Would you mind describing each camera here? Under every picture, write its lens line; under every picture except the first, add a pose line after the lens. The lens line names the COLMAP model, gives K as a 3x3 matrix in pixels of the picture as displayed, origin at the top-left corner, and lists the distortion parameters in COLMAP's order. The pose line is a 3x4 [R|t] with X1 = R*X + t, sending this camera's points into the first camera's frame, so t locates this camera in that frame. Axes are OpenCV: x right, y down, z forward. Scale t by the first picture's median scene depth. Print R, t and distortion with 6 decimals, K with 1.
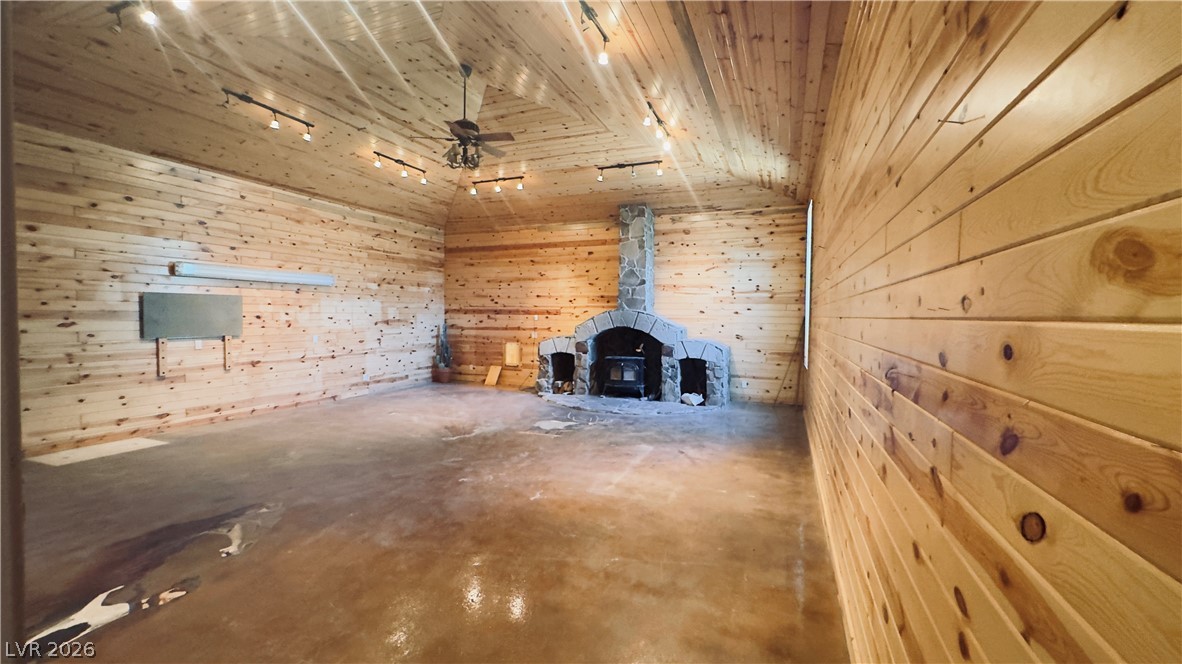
lens RADIAL K [[472.6, 0, 590.5], [0, 472.6, 329.8], [0, 0, 1]] dist [-0.000599, -0.000075]
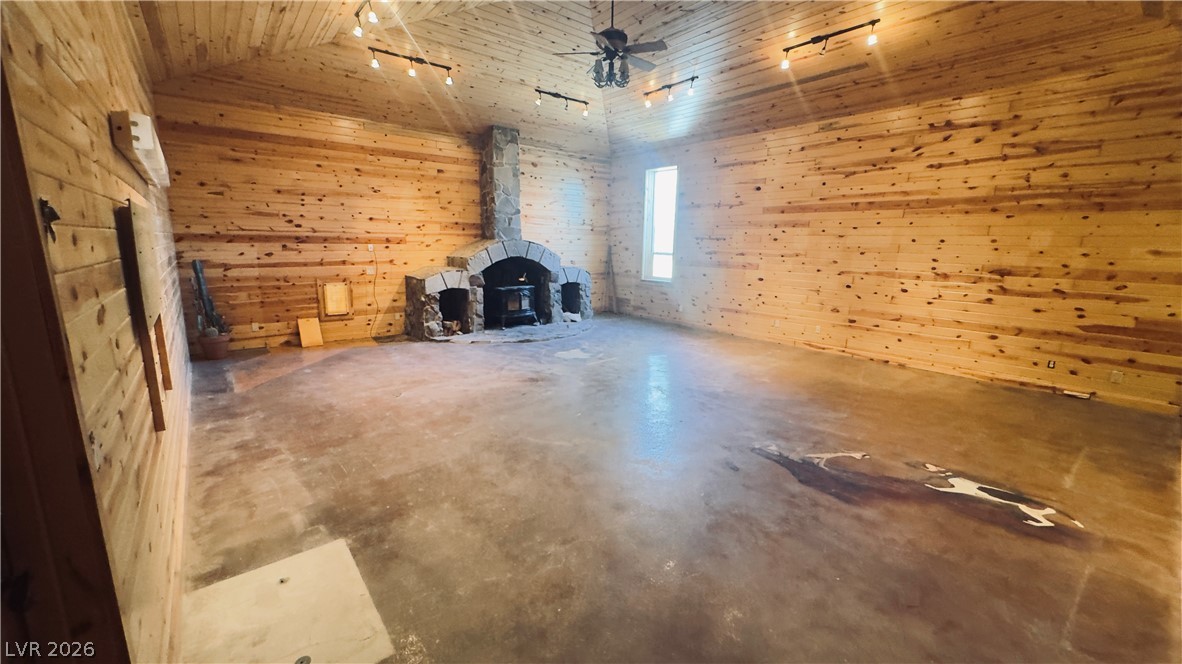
lens RADIAL K [[472.6, 0, 590.5], [0, 472.6, 329.8], [0, 0, 1]] dist [-0.000599, -0.000075]
pose [[0.478704, -0.164472, 0.862434, -0.715160], [0.016382, 0.983799, 0.178525, -0.029186], [-0.877824, -0.071332, 0.473643, 0.358302]]
